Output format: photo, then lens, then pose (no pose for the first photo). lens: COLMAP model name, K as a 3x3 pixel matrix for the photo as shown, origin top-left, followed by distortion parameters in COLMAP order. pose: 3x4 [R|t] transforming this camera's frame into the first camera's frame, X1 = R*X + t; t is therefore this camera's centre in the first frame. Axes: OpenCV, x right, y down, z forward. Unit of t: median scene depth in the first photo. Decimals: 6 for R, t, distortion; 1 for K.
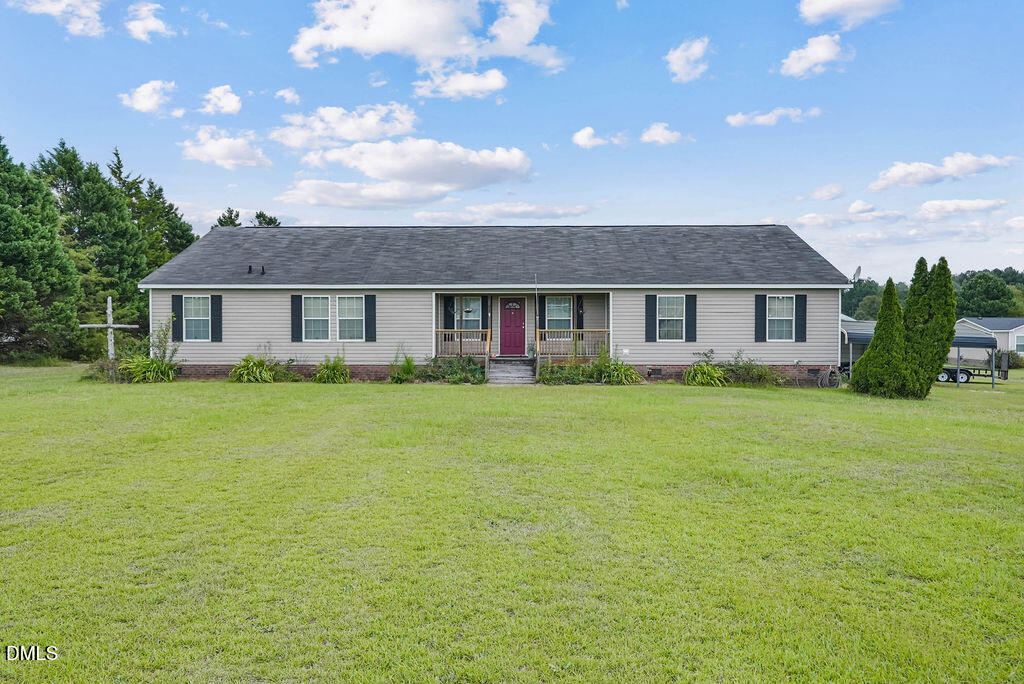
lens RADIAL K [[776.0, 0, 512.0], [0, 776.0, 342.0], [0, 0, 1]] dist [0.000009, -0.000094]
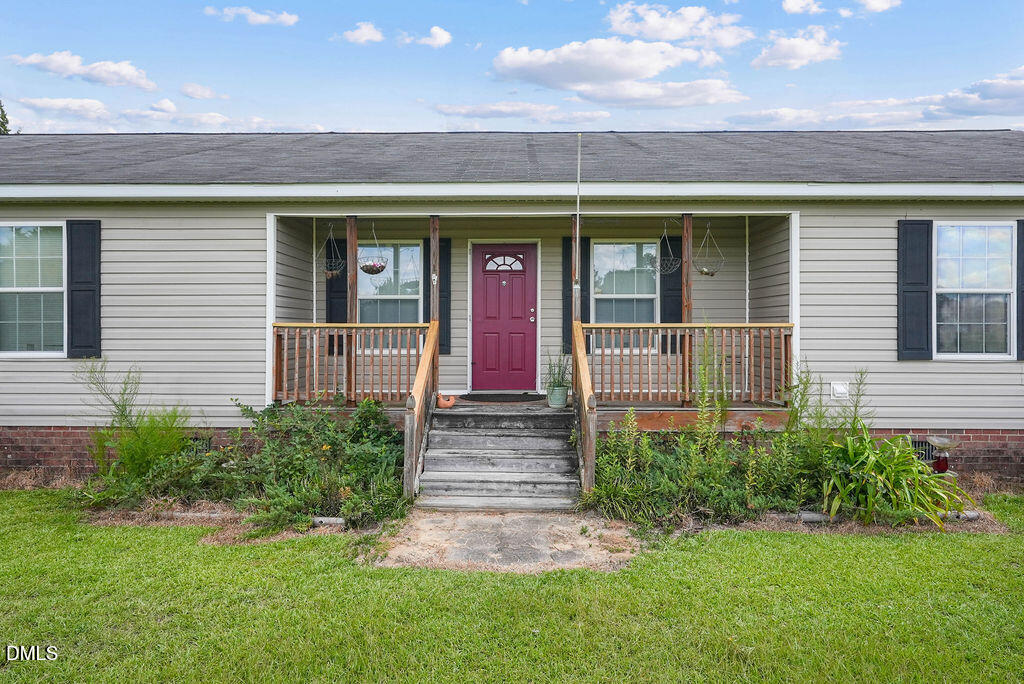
lens RADIAL K [[588.7, 0, 512.0], [0, 588.7, 342.0], [0, 0, 1]] dist [-0.000478, -0.000098]
pose [[0.999990, 0.001342, 0.004197, 0.003615], [-0.001363, 0.999986, 0.005155, -0.009008], [-0.004190, -0.005161, 0.999978, 0.741933]]
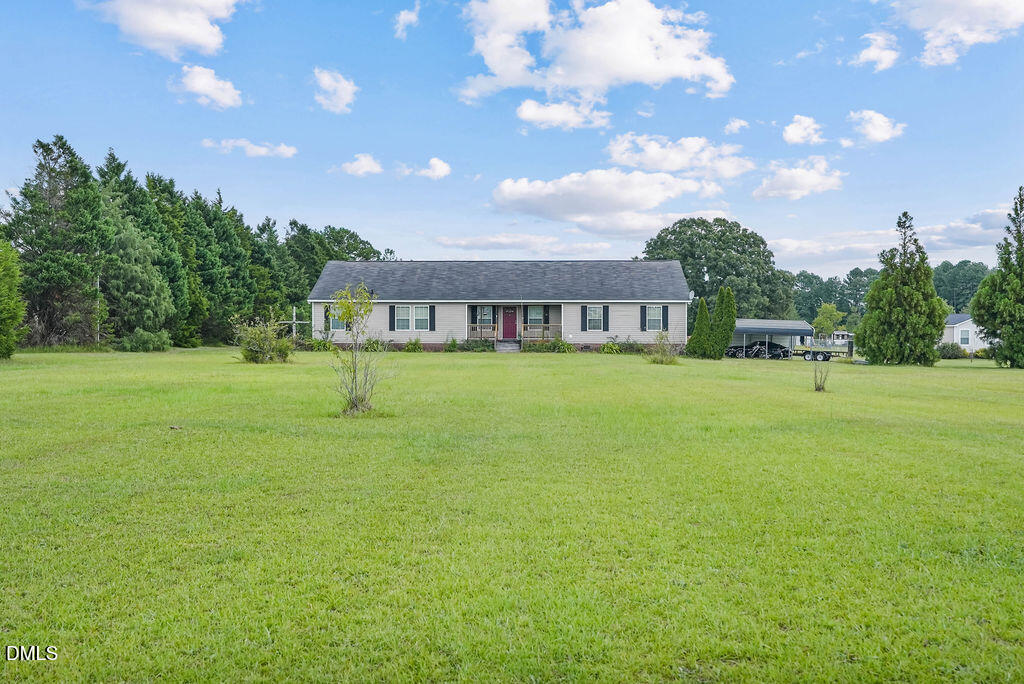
lens RADIAL K [[1029.5, 0, 512.0], [0, 1029.5, 342.0], [0, 0, 1]] dist [0.006349, 0.004796]
pose [[0.999932, 0.001513, -0.011587, 0.035654], [-0.001485, 0.999996, 0.002368, 0.020101], [0.011591, -0.002351, 0.999930, -1.448489]]
